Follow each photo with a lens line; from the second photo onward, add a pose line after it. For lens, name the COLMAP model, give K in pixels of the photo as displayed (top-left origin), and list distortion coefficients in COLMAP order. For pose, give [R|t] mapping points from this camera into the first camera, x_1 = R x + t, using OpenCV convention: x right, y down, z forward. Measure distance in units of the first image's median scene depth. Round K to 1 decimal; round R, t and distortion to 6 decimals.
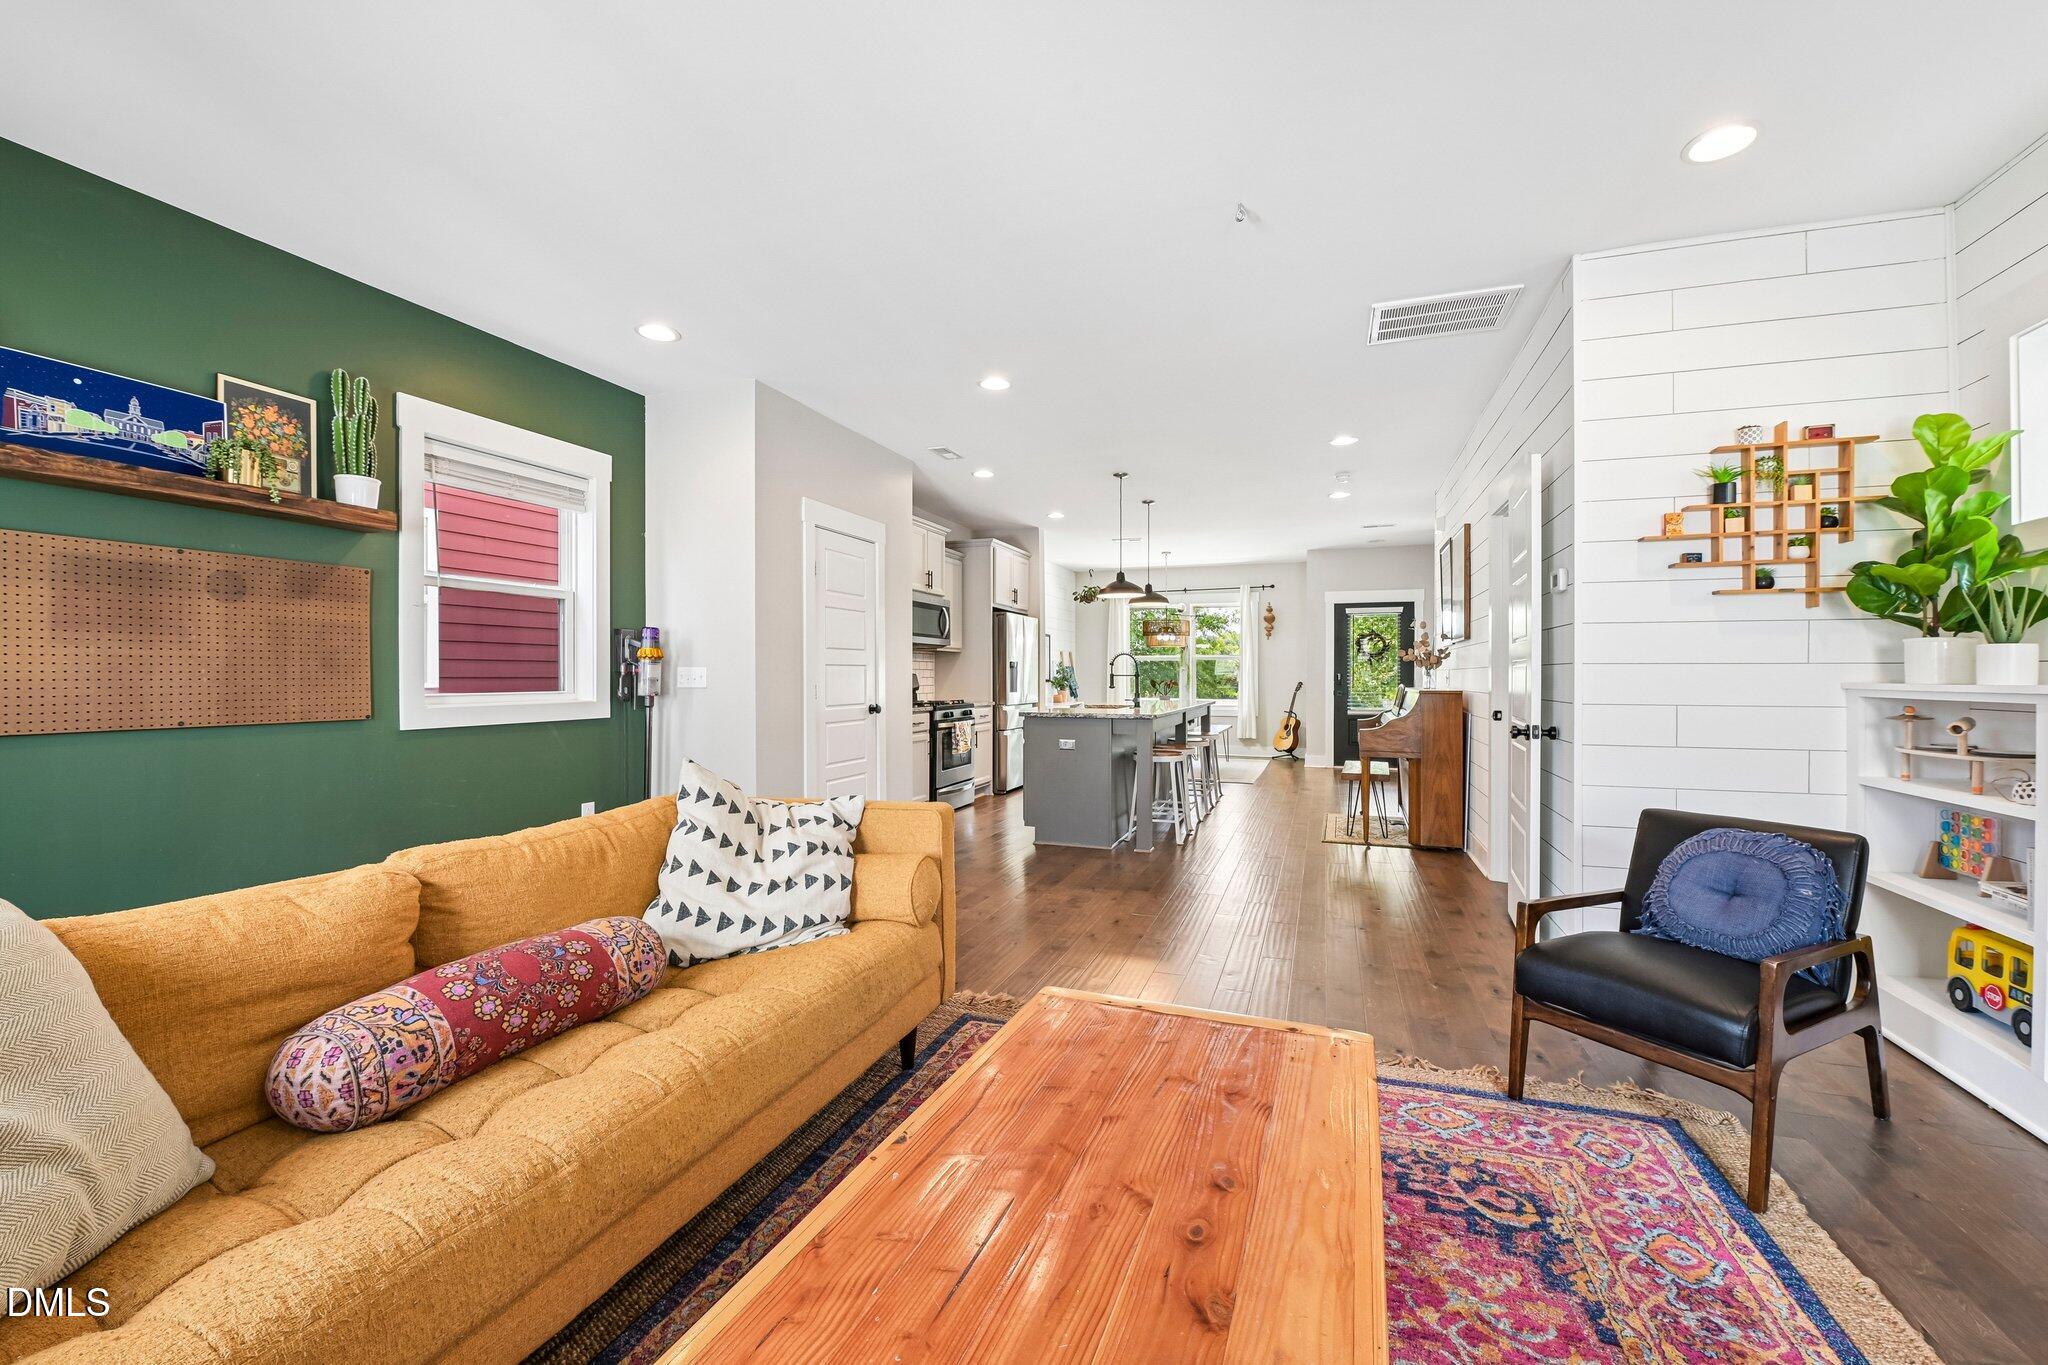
lens RADIAL K [[809.5, 0, 1030.0], [0, 809.5, 681.1], [0, 0, 1]] dist [-0.016859, -0.001383]
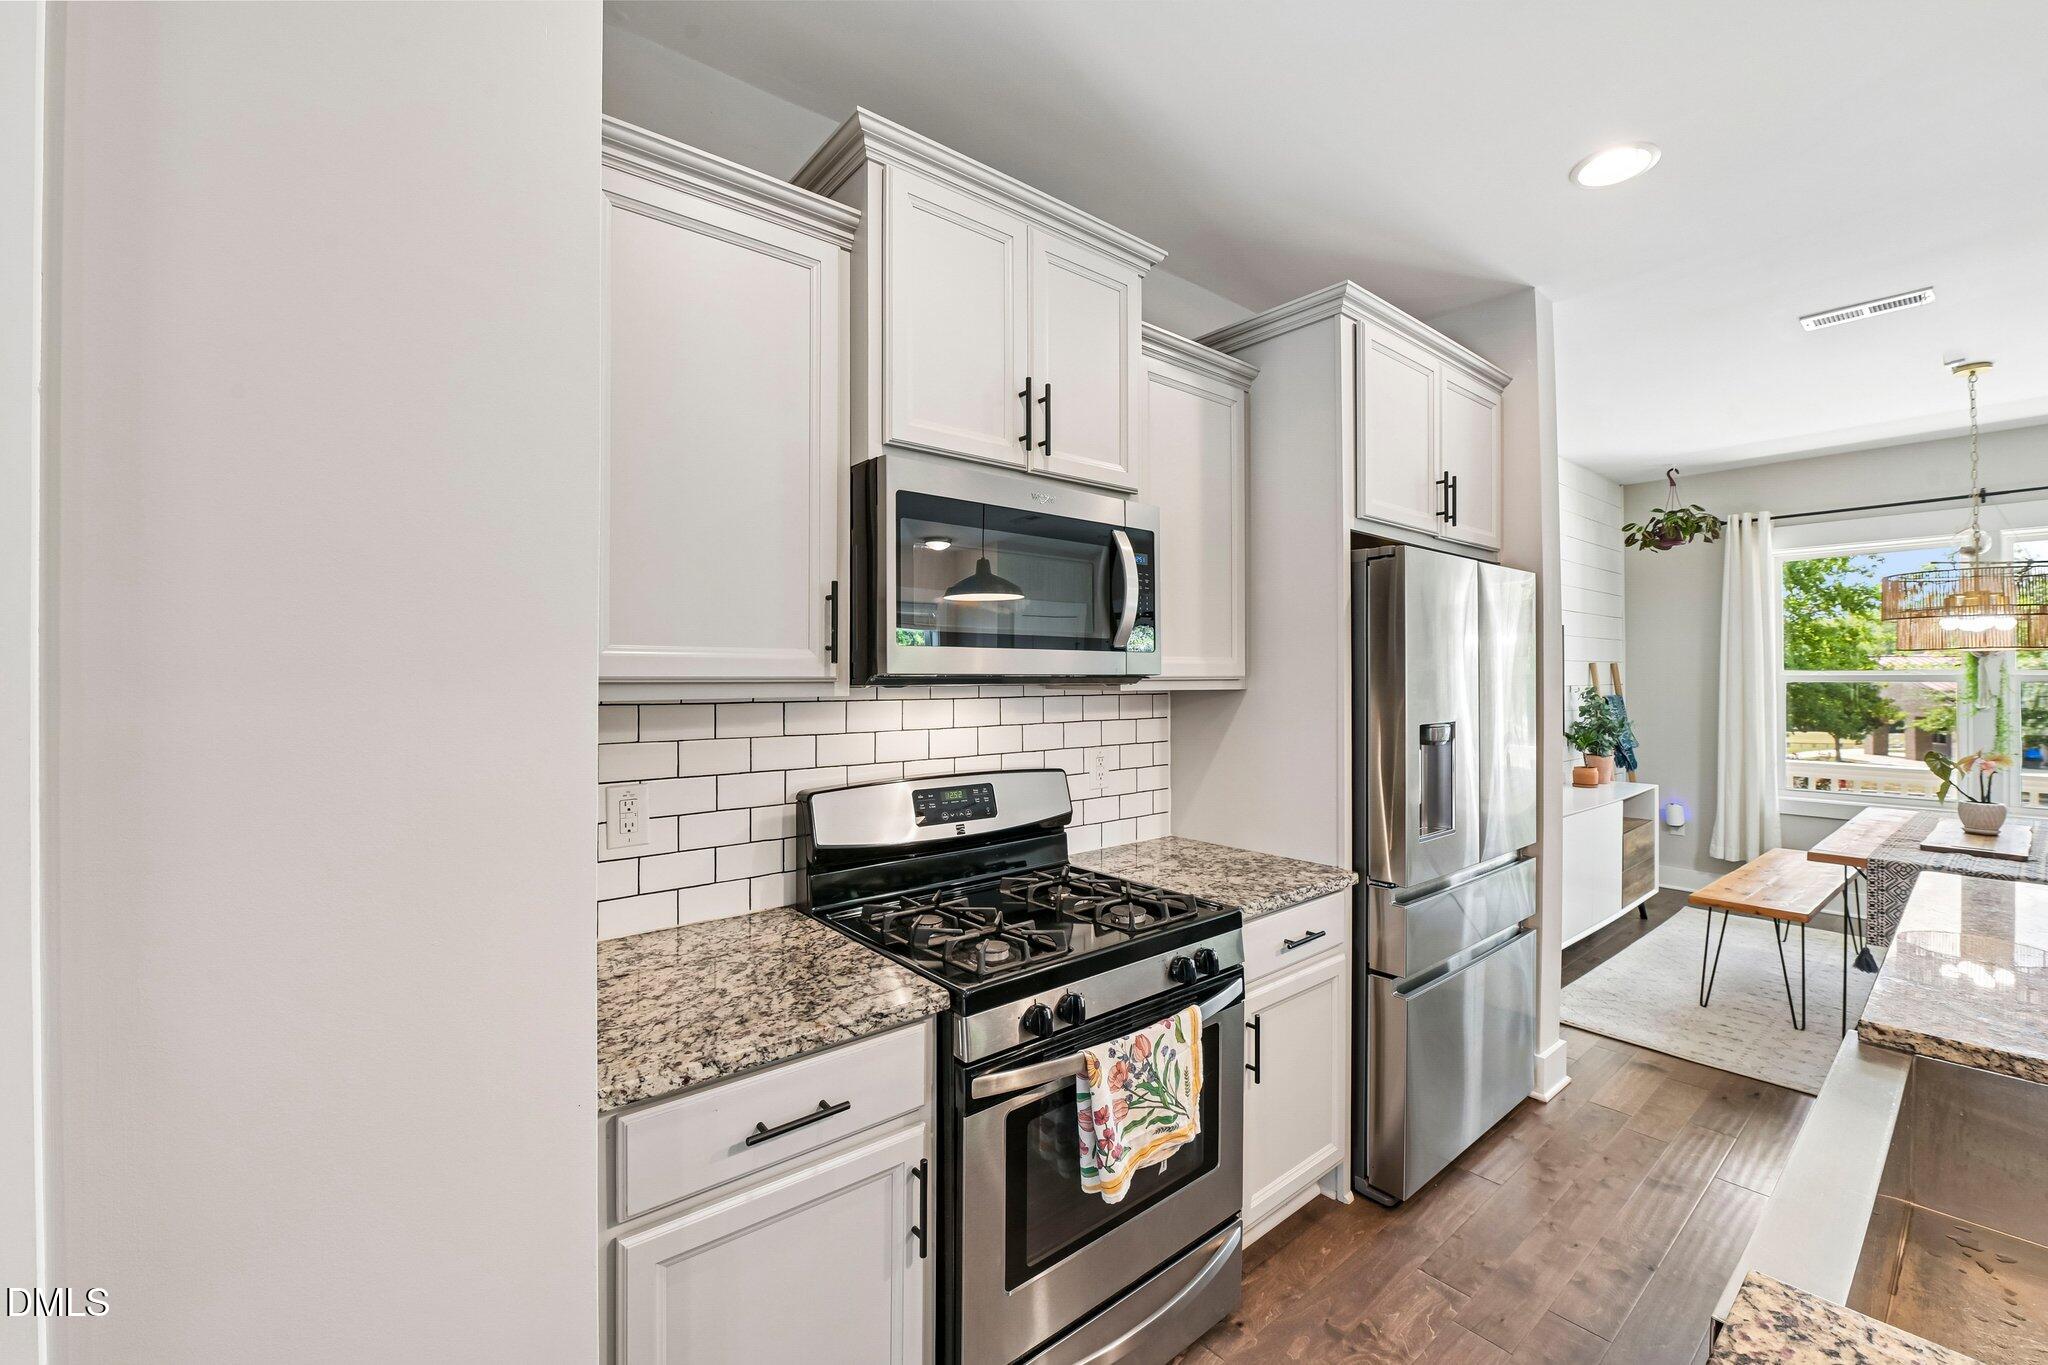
lens RADIAL K [[809.5, 0, 1018.5], [0, 809.5, 673.2], [0, 0, 1]] dist [-0.016859, -0.001383]
pose [[0.853220, -0.002101, -0.521546, 0.002077], [-0.002737, 0.999960, -0.008506, -0.104483], [0.521543, 0.008685, 0.853181, 1.847559]]
